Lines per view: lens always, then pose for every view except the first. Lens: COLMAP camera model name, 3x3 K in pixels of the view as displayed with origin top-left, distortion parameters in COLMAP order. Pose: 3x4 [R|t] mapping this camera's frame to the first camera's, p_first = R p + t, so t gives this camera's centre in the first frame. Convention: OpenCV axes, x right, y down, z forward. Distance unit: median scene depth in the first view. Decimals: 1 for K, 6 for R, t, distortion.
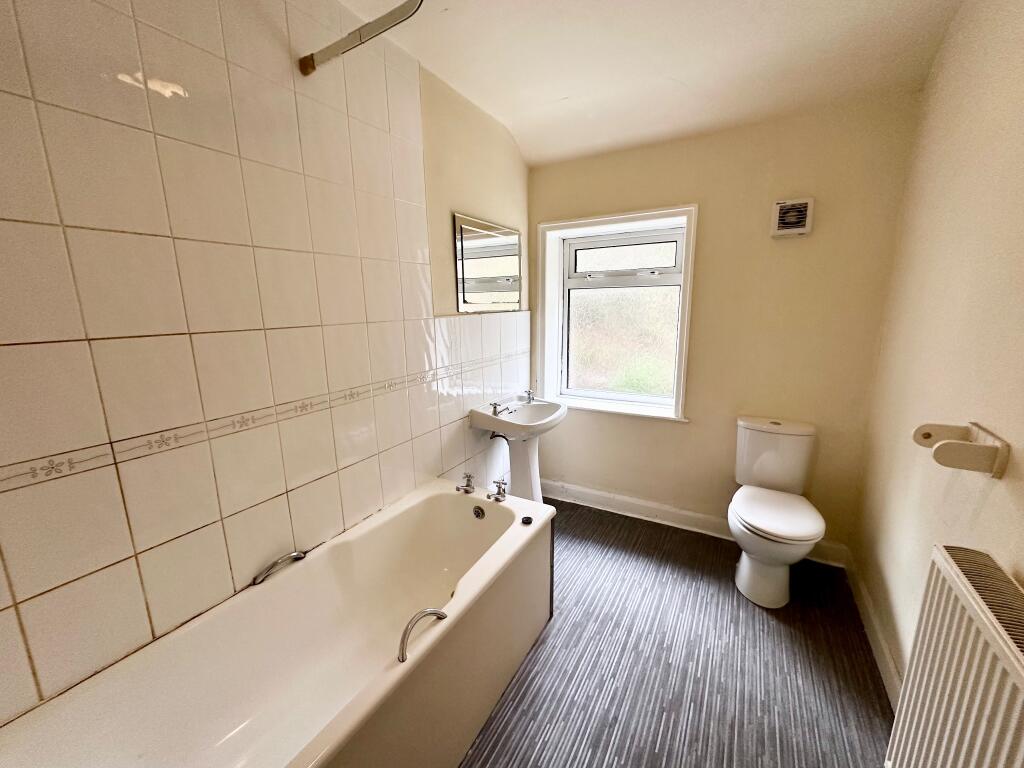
lens RADIAL K [[407.8, 0, 513.4], [0, 407.8, 381.6], [0, 0, 1]] dist [-0.001052, 0.000005]
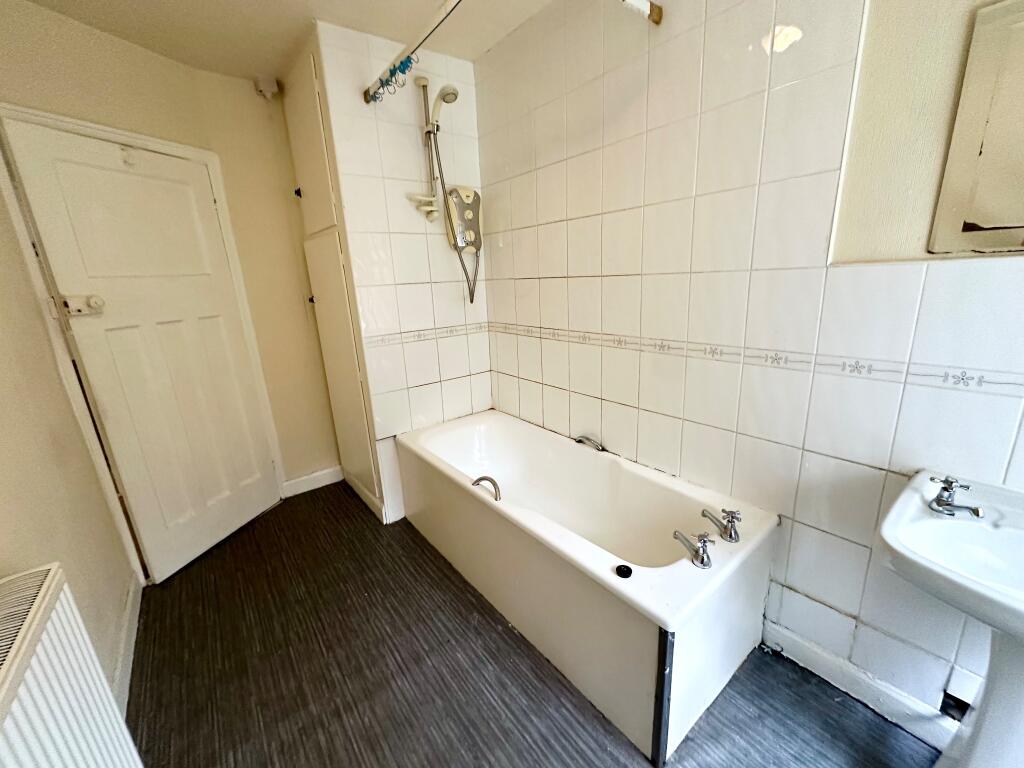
lens RADIAL K [[407.8, 0, 513.4], [0, 407.8, 381.6], [0, 0, 1]] dist [-0.001052, 0.000005]
pose [[-0.364041, 0.273754, -0.890243, 0.732113], [-0.119412, 0.934223, 0.336109, -0.201207], [0.923696, 0.228663, -0.307406, 1.113299]]
